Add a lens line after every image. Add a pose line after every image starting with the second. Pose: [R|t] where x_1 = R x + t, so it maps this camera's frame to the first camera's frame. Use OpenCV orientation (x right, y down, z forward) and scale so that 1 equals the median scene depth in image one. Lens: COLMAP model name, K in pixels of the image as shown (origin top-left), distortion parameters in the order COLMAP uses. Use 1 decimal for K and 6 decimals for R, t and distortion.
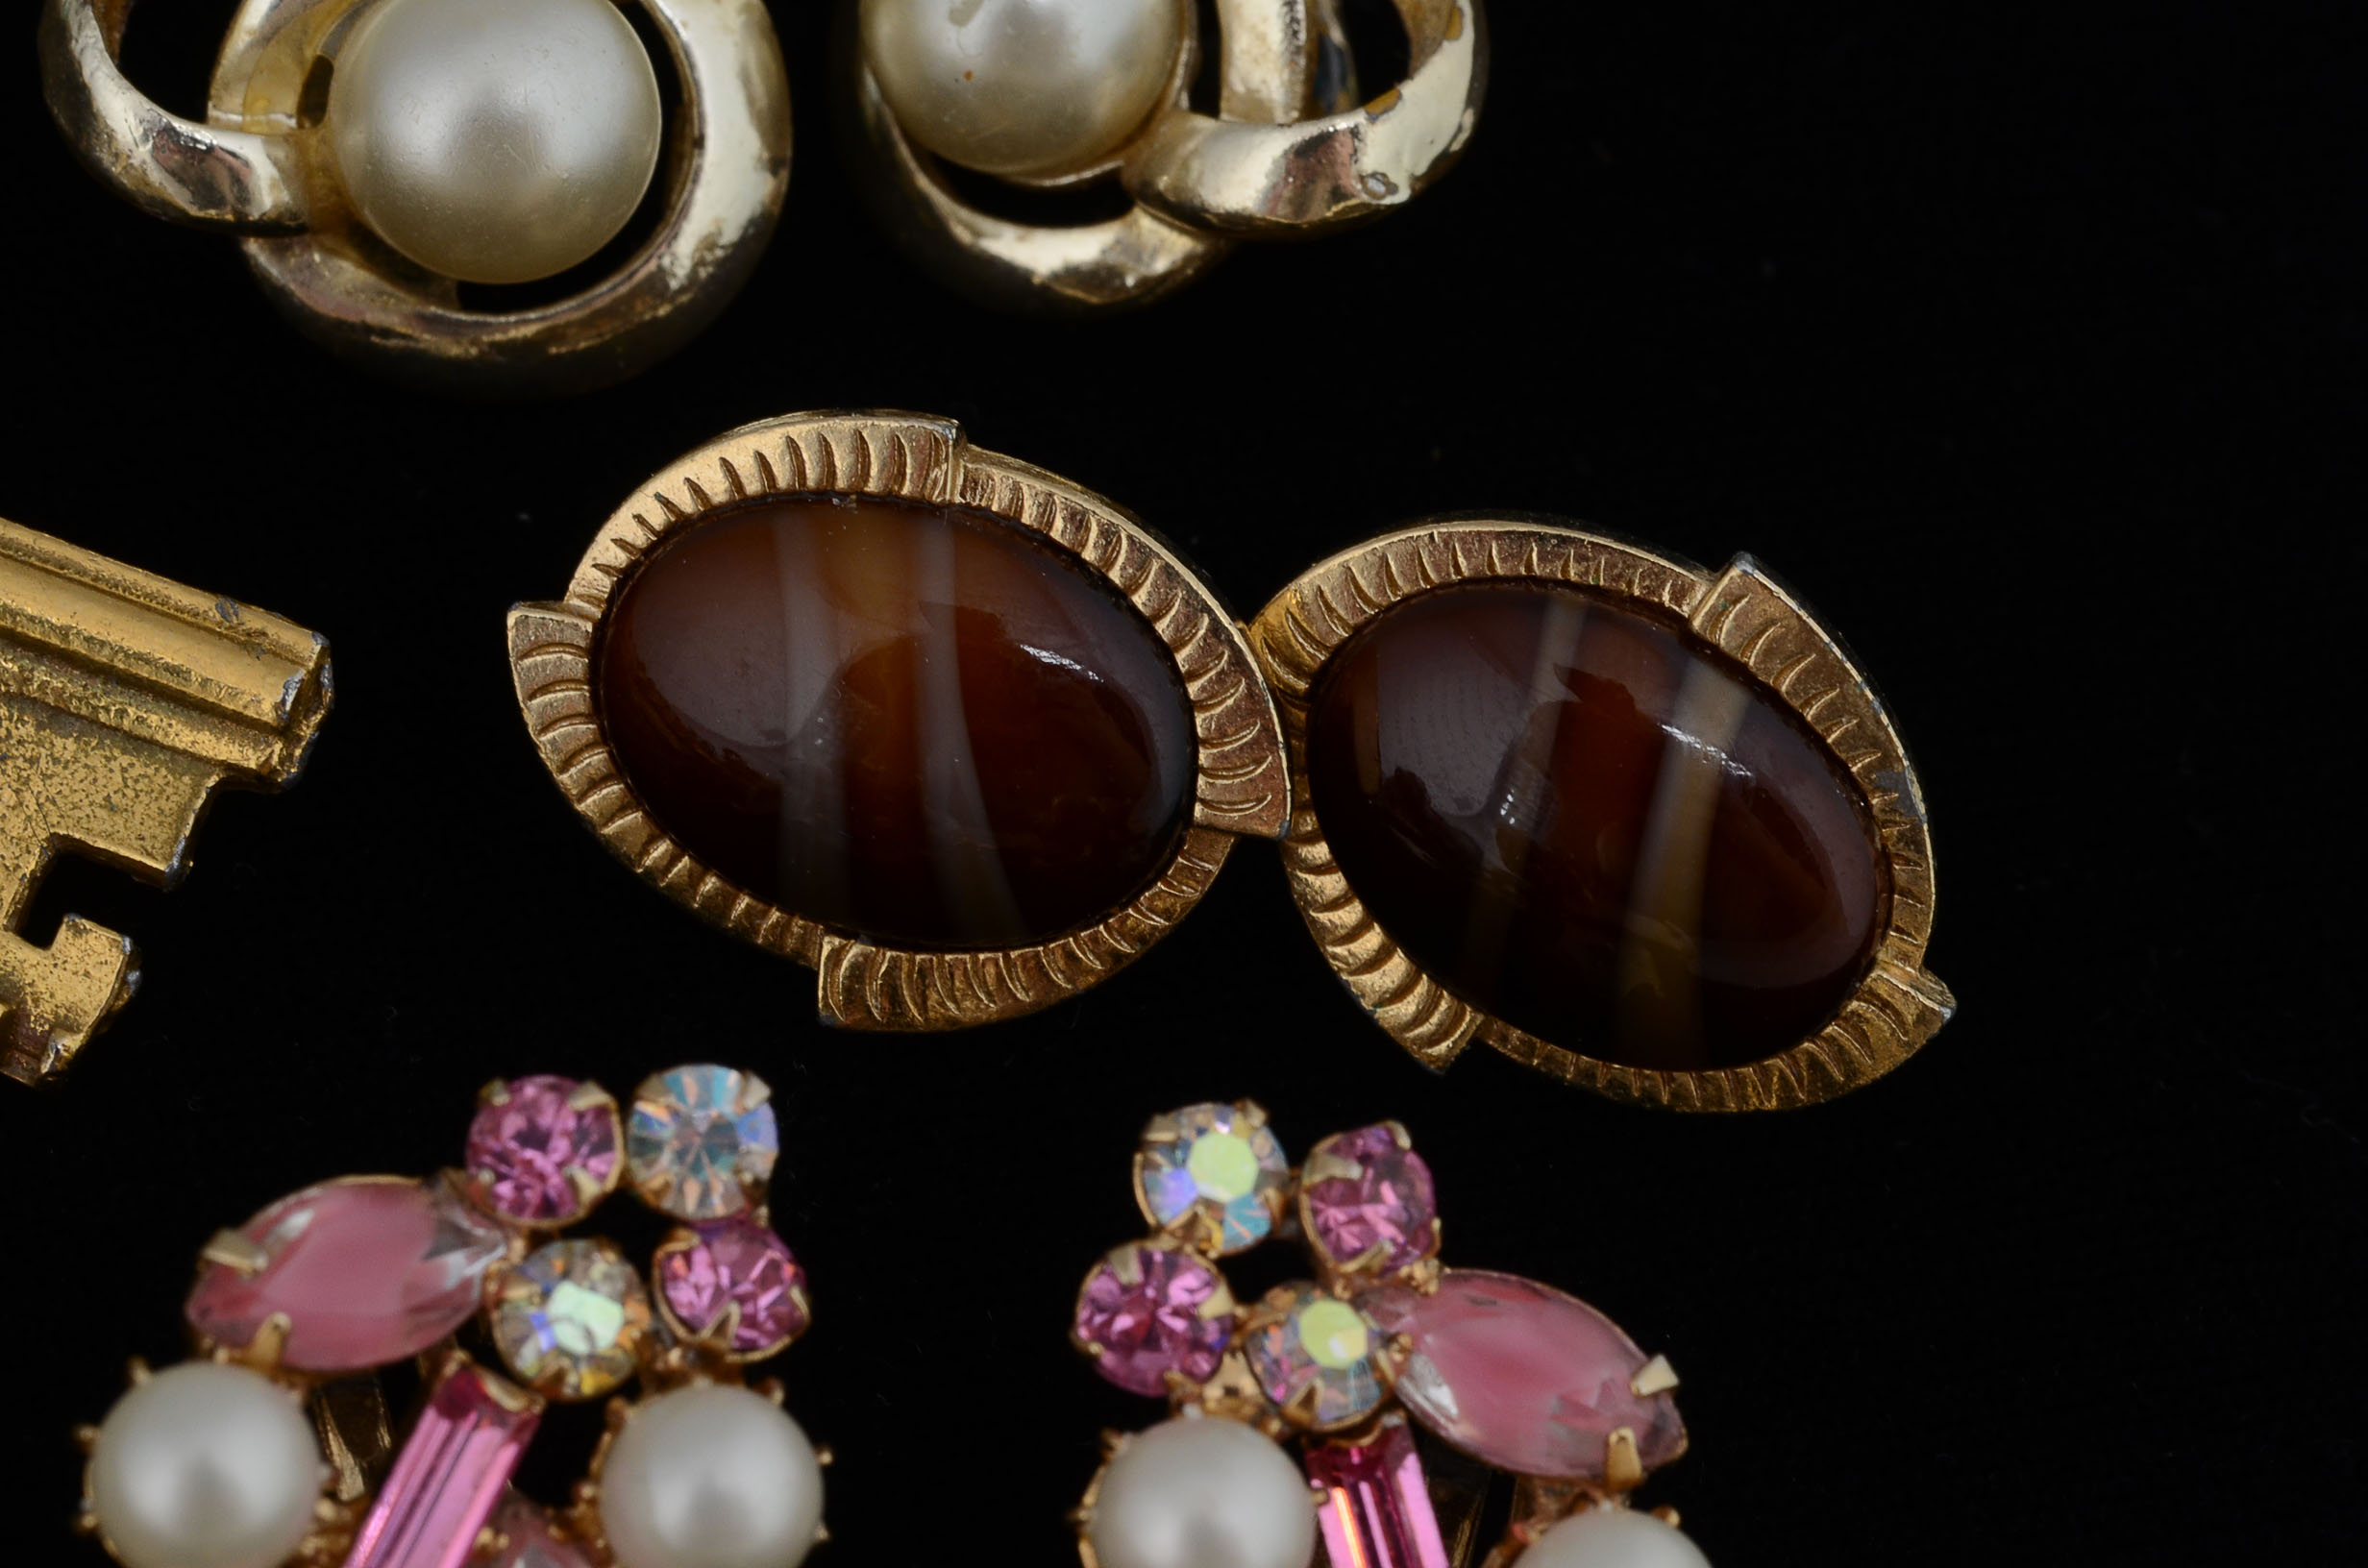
lens RADIAL K [[6397.0, 0, 1184.0], [0, 6397.0, 784.0], [0, 0, 1]] dist [-0.109163, 0.866333]
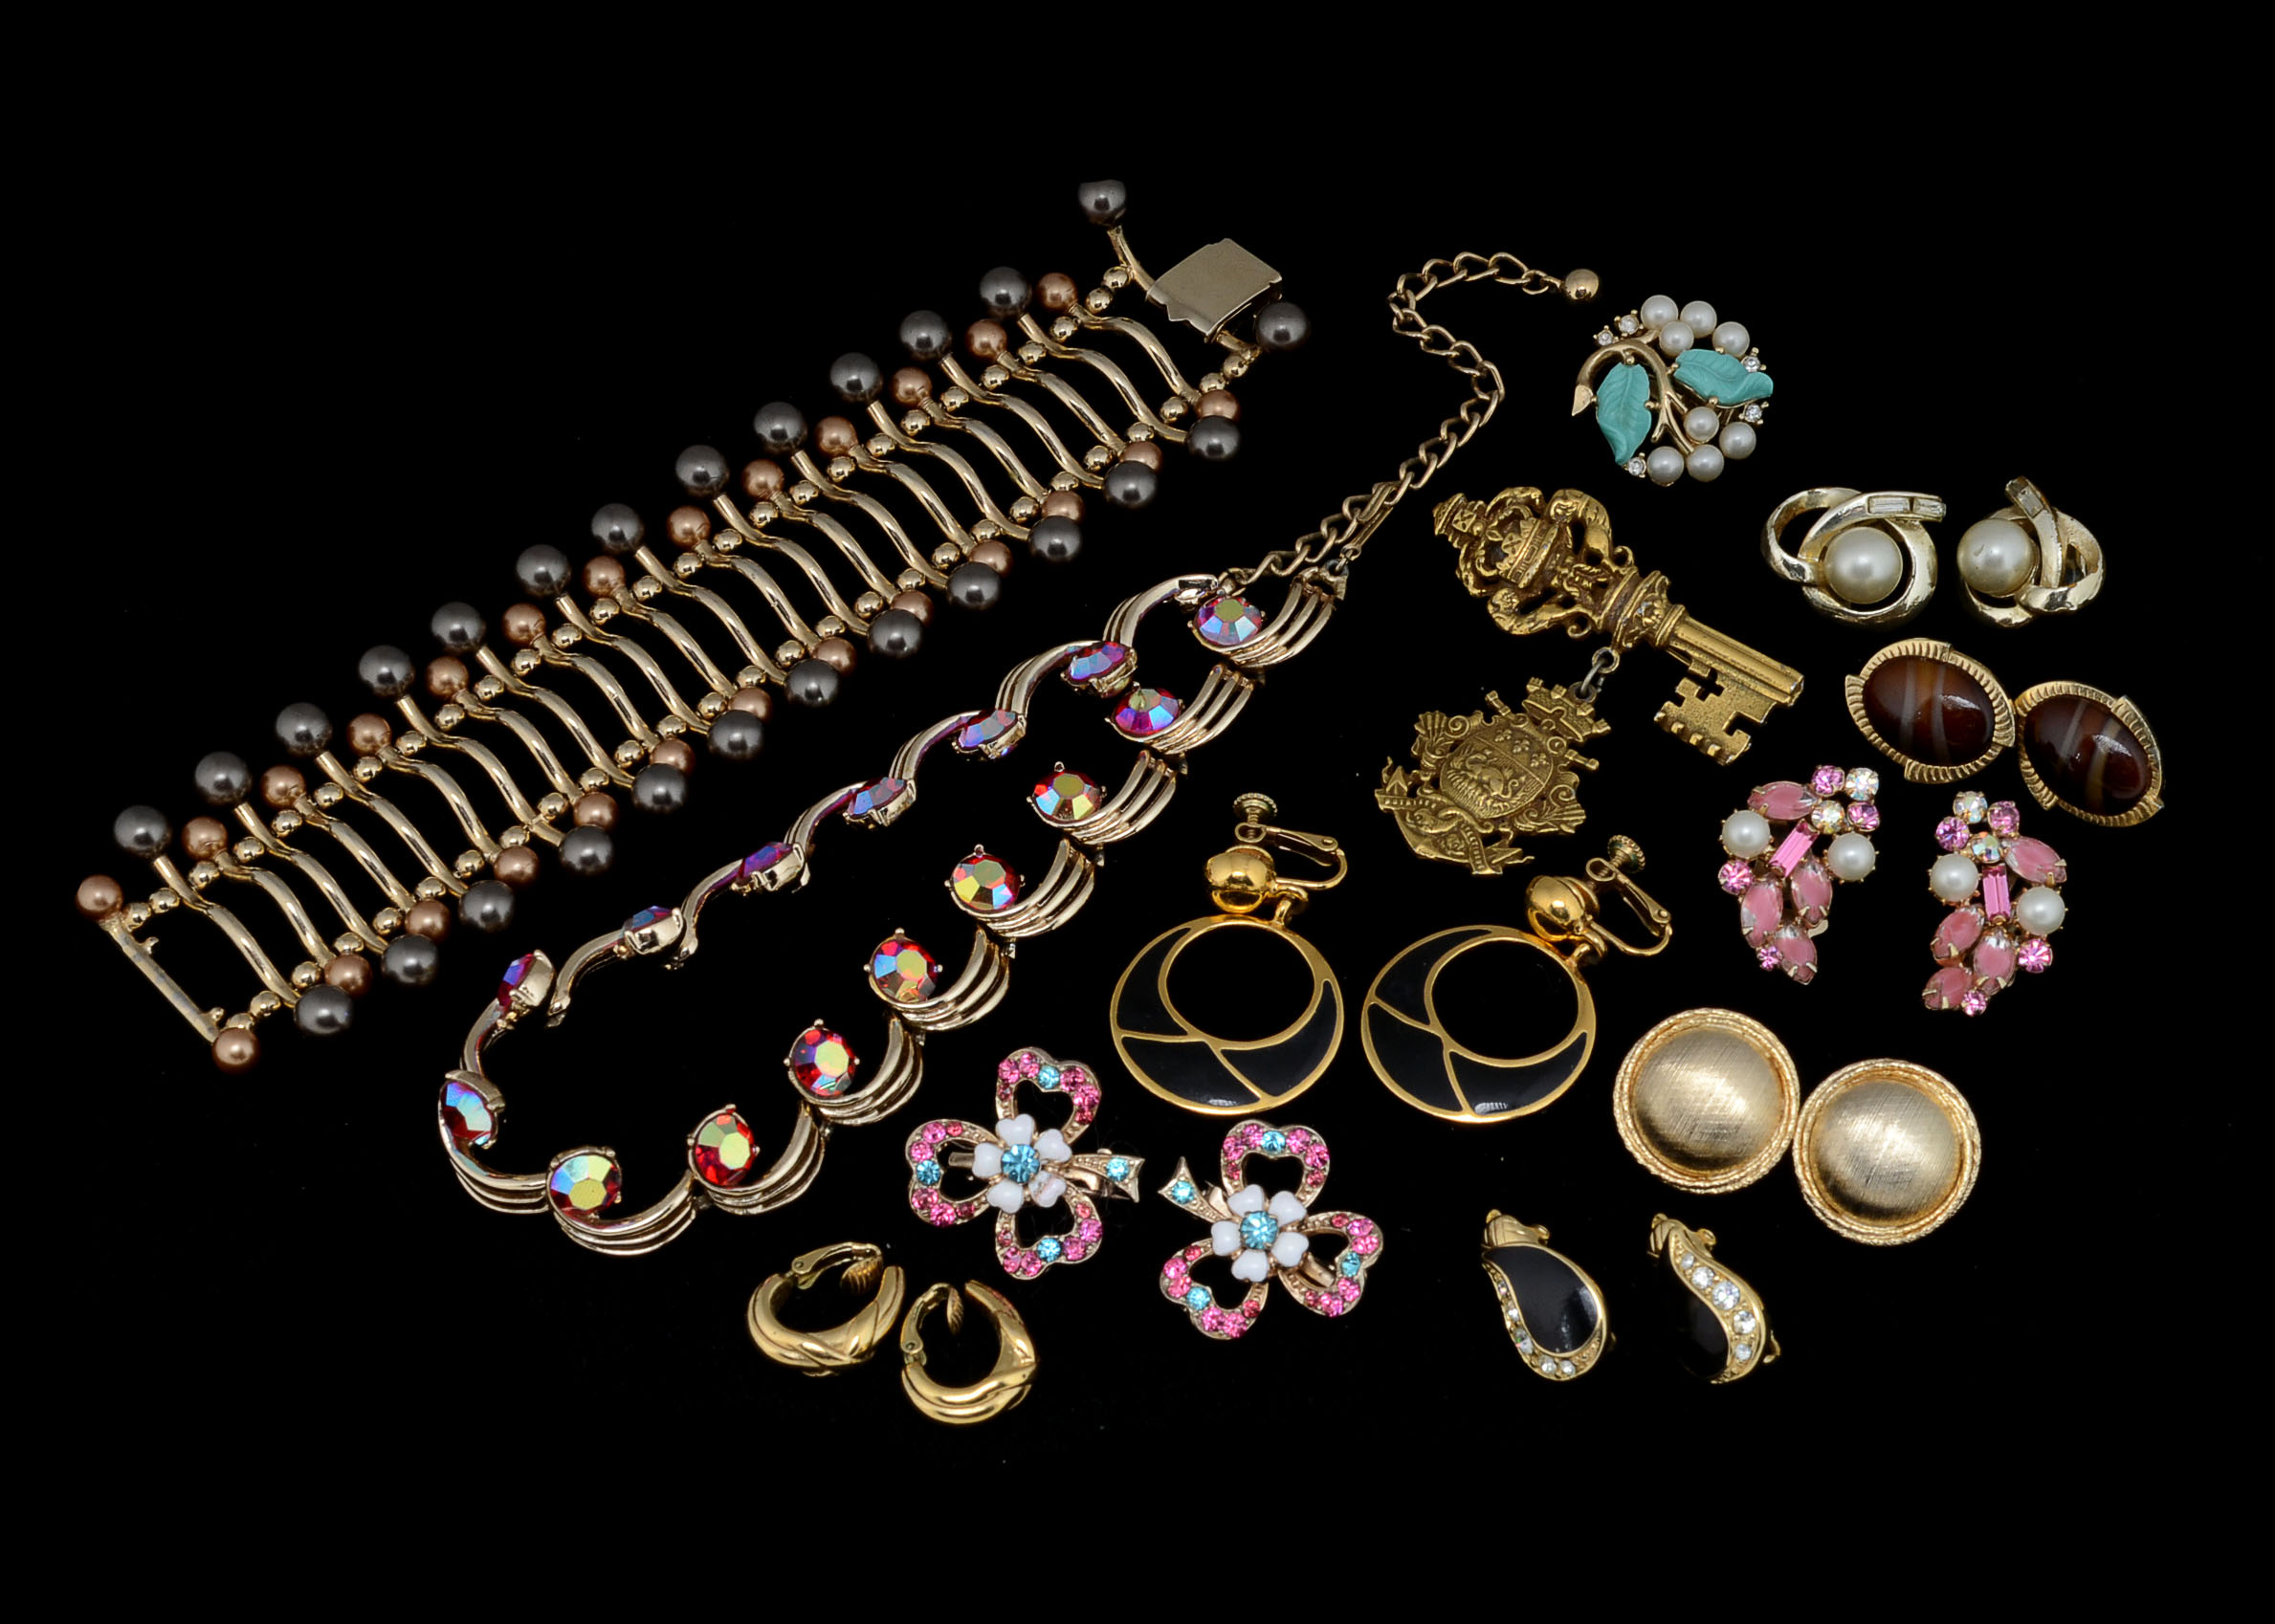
lens RADIAL K [[6334.1, 0, 1293.4], [0, 6334.1, 811.3], [0, 0, 1]] dist [-0.003049, 0.568860]
pose [[0.955083, 0.124132, -0.269087, 0.716191], [-0.144350, 0.987905, -0.056622, 0.367297], [0.258804, 0.092921, 0.961450, -3.280345]]
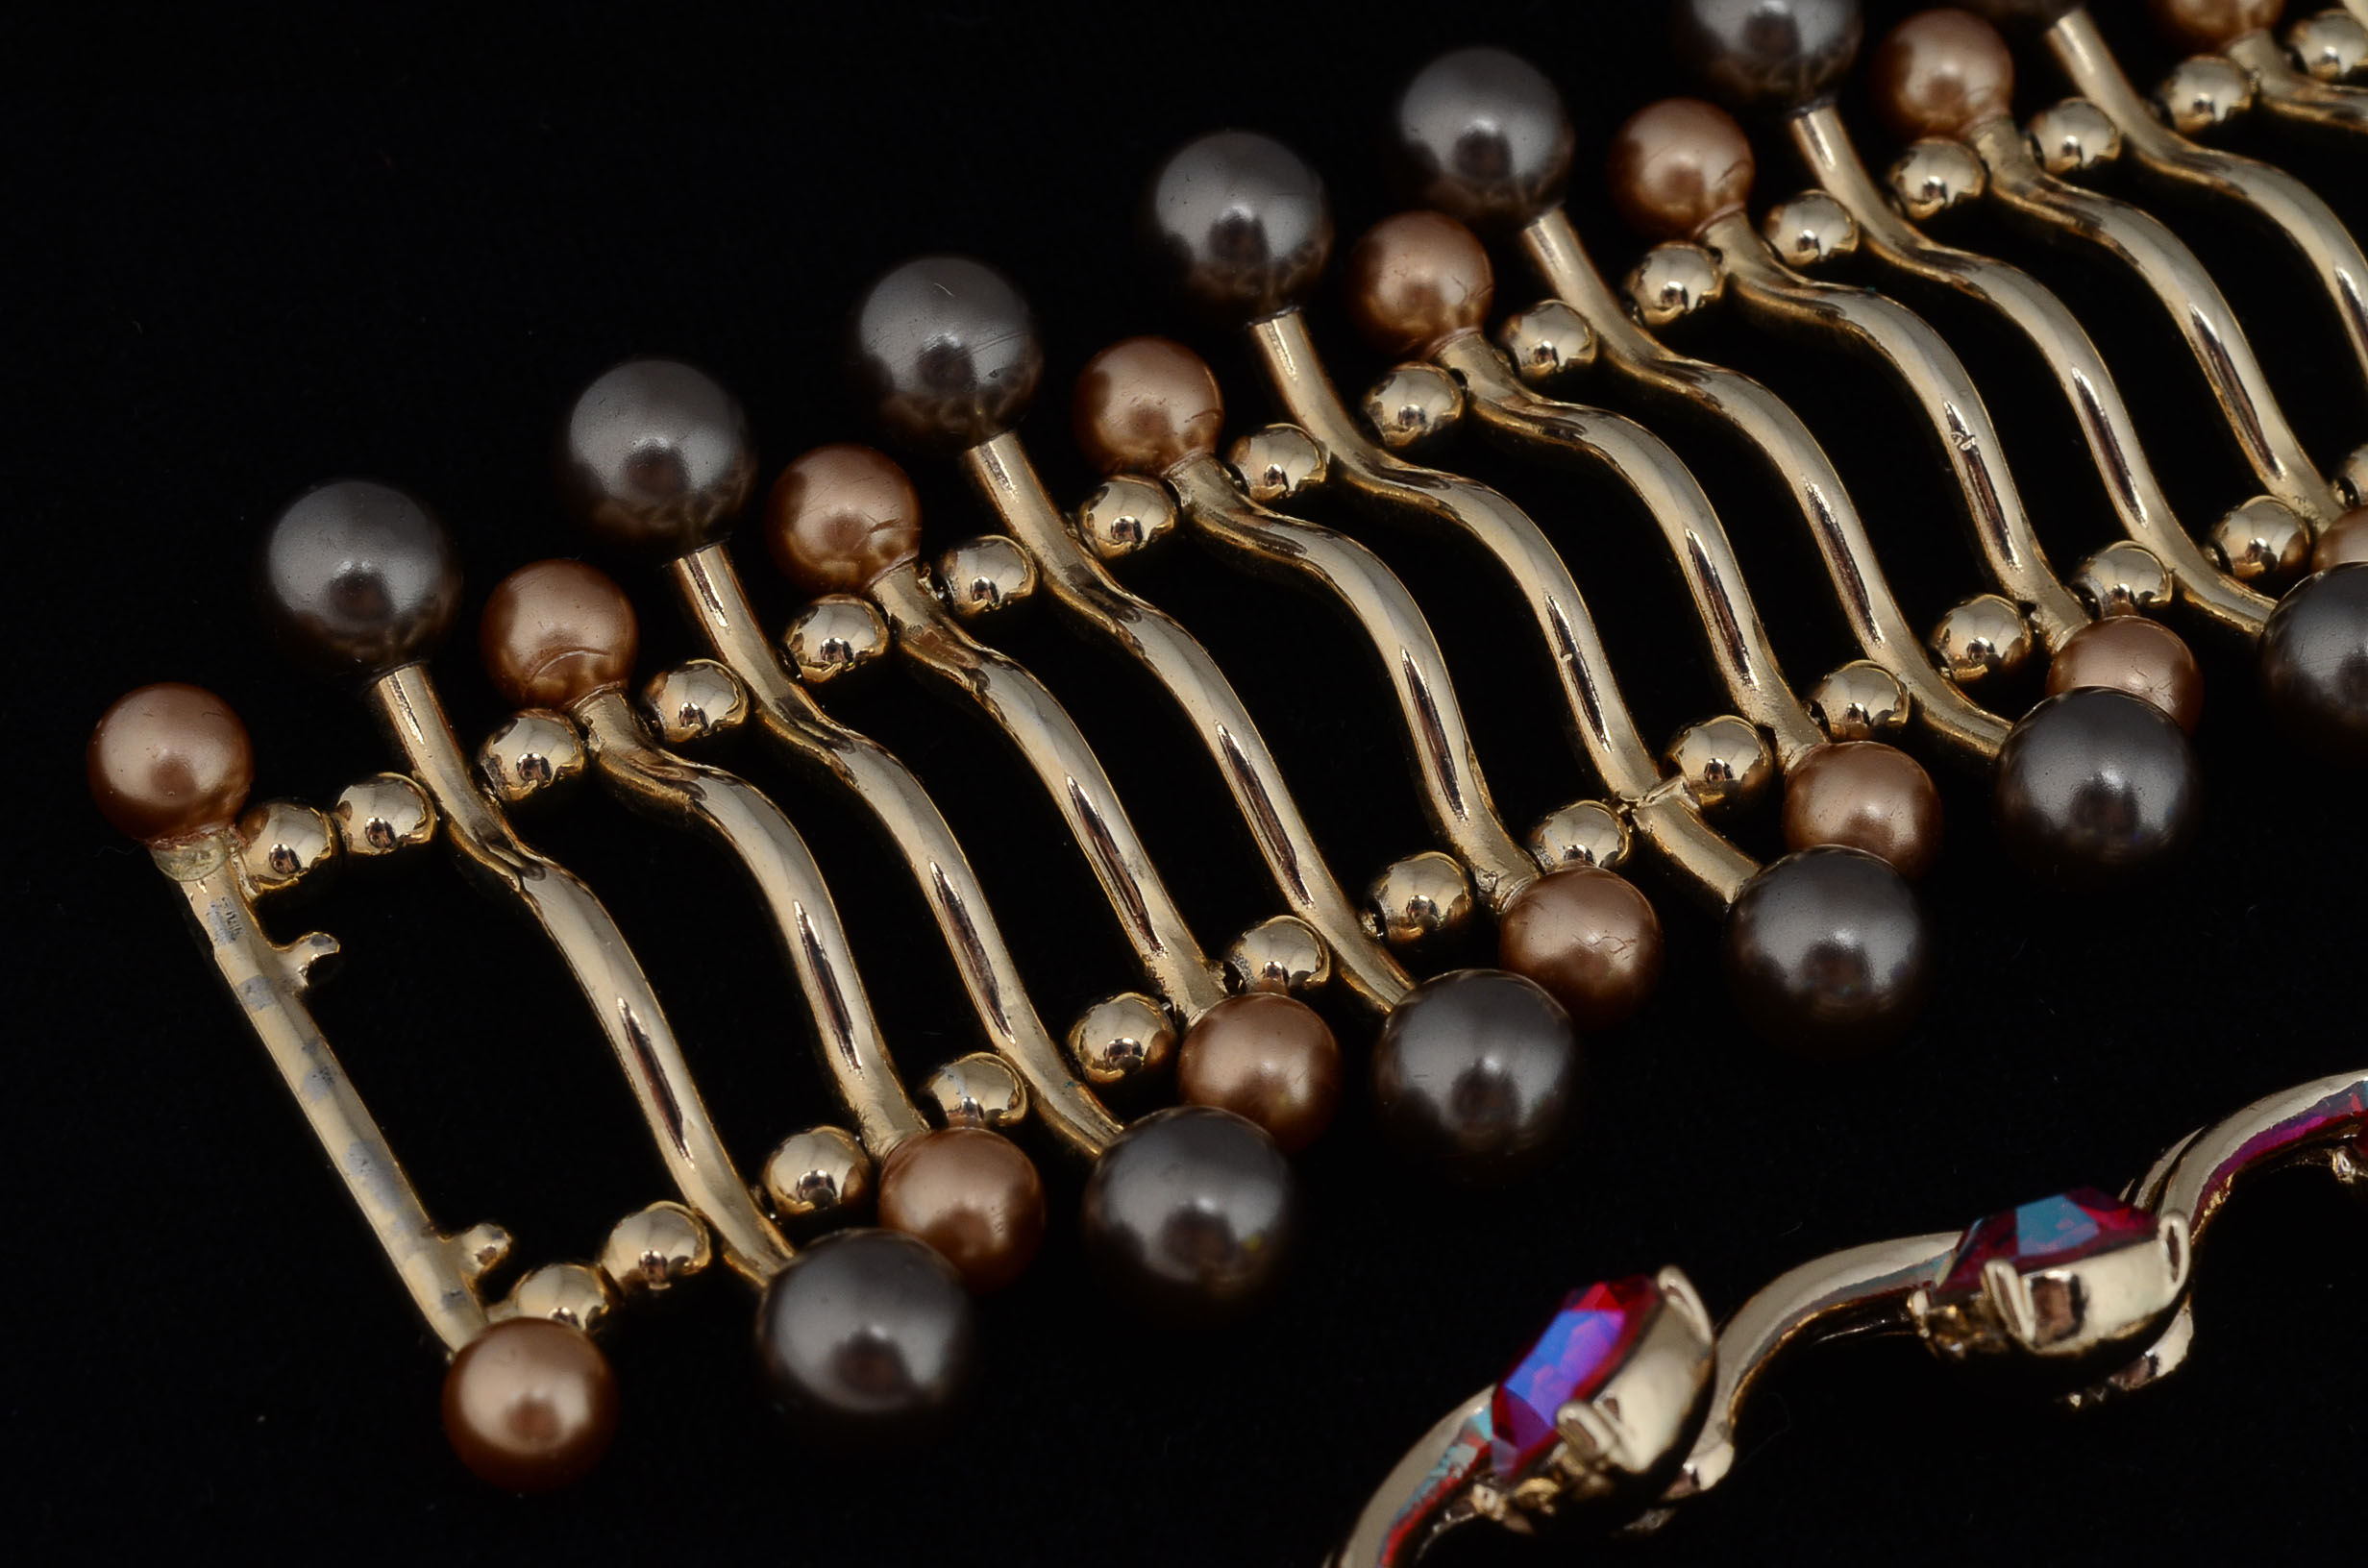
lens RADIAL K [[6397.0, 0, 1184.0], [0, 6397.0, 784.0], [0, 0, 1]] dist [-0.109163, 0.866333]
pose [[0.895575, 0.306402, -0.322588, -0.605185], [-0.340206, 0.938871, -0.052726, 0.302140], [0.286714, 0.156966, 0.945070, -0.515196]]
